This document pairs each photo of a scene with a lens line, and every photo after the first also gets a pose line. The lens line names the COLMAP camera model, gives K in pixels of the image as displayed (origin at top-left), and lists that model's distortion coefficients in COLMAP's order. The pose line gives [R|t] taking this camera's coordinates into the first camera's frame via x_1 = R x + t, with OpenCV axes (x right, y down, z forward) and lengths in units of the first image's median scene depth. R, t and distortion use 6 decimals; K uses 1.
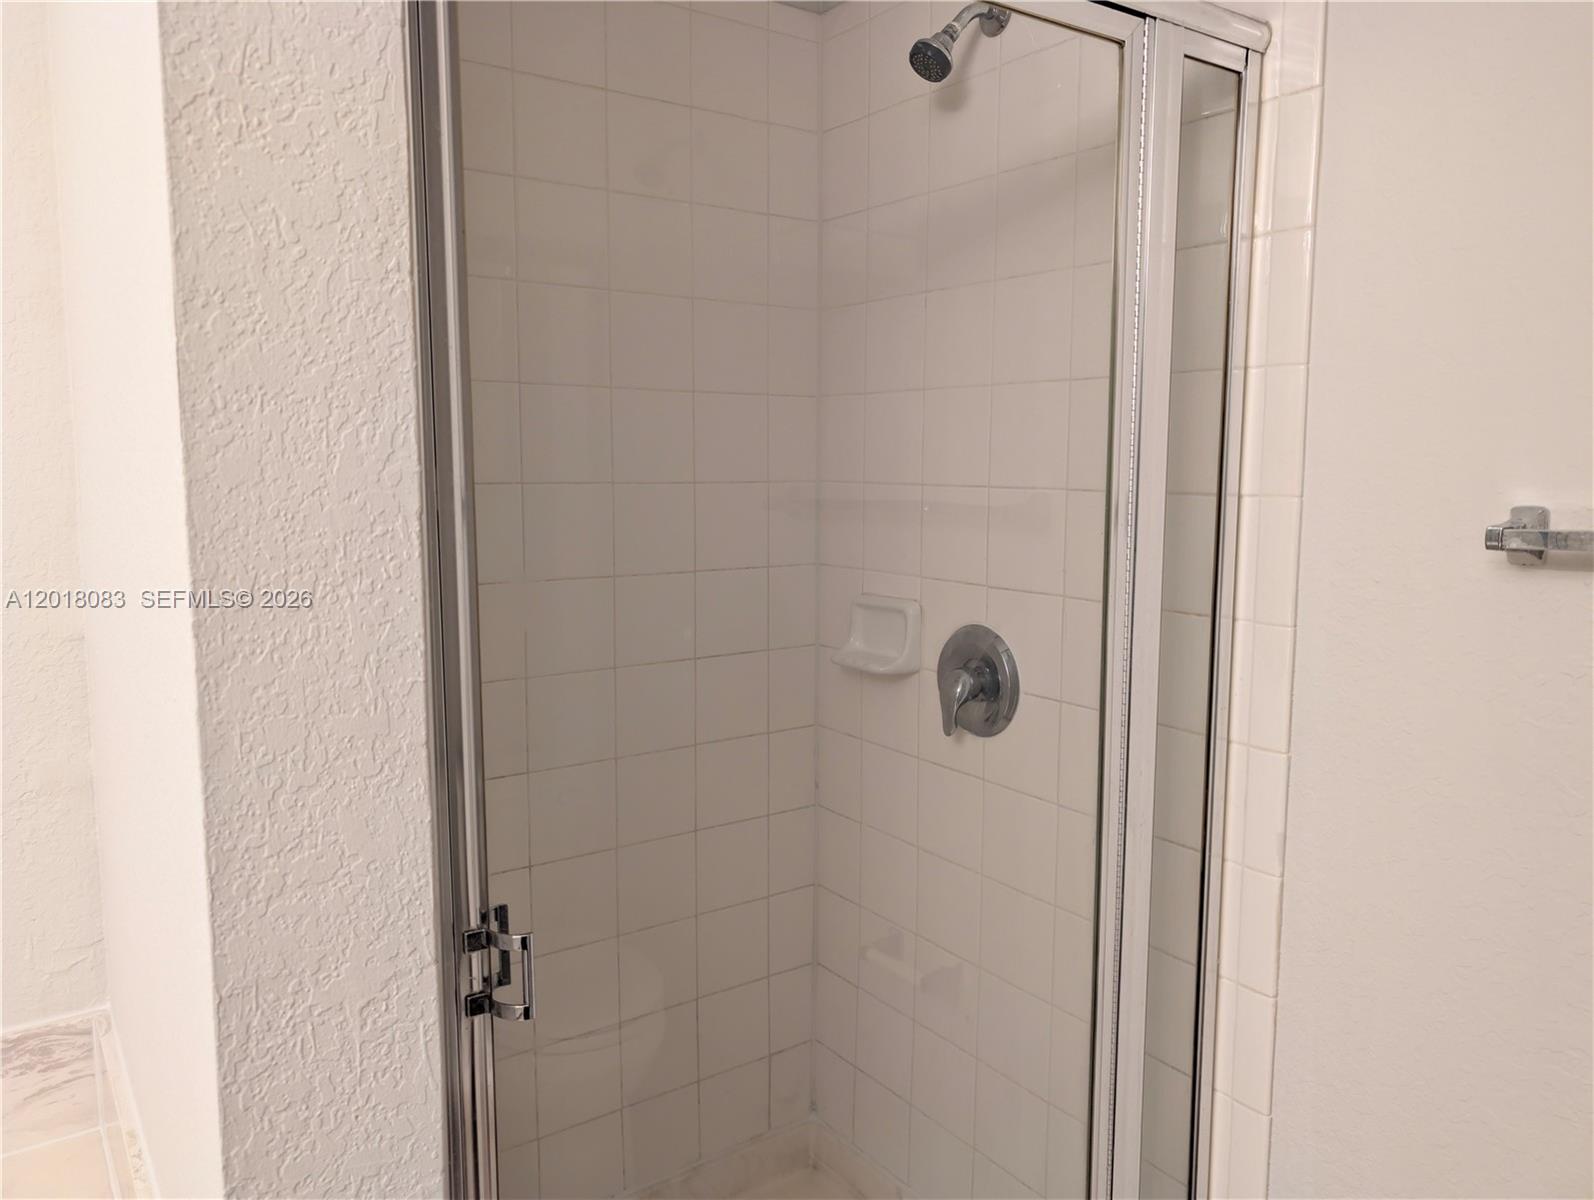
lens RADIAL K [[1151.2, 0, 797.0], [0, 1151.2, 600.0], [0, 0, 1]] dist [0.042422, -0.052732]
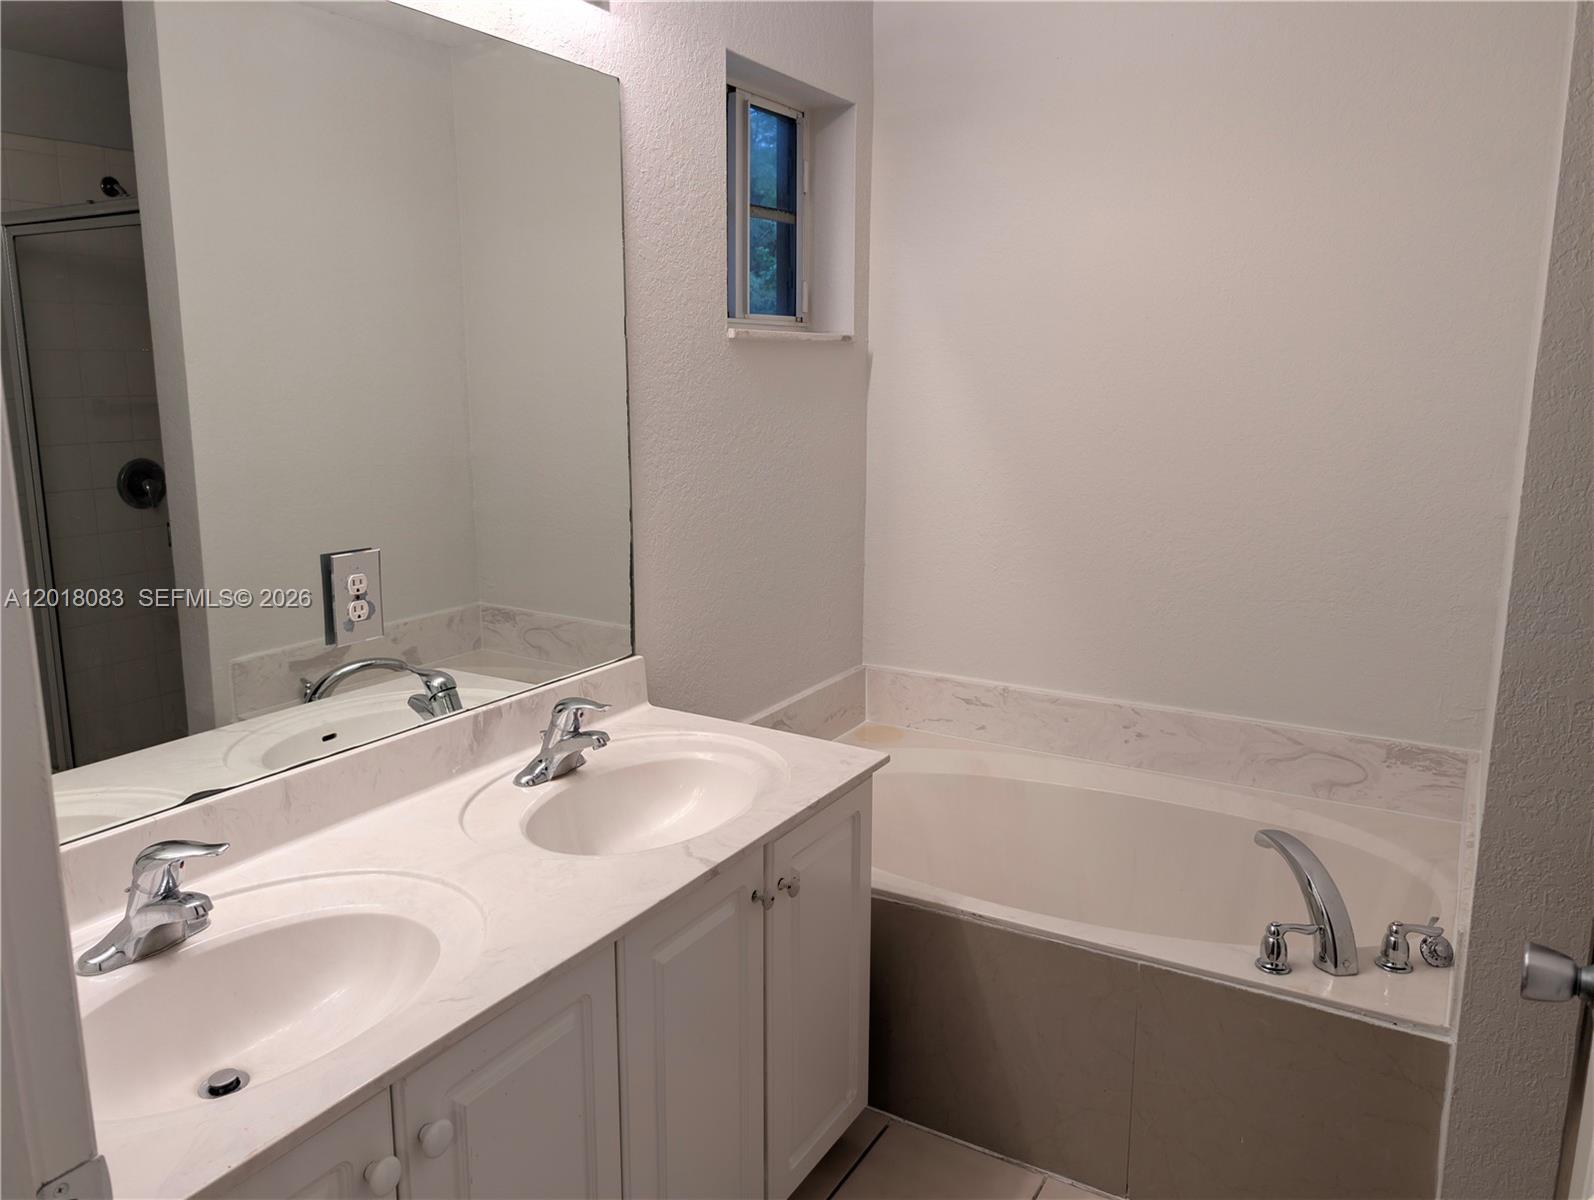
lens RADIAL K [[1151.2, 0, 797.0], [0, 1151.2, 600.0], [0, 0, 1]] dist [0.042422, -0.052732]
pose [[0.402591, 0.166544, -0.900102, 0.857639], [-0.106485, 0.985154, 0.134654, 0.059048], [0.909165, 0.041637, 0.414349, -1.046761]]
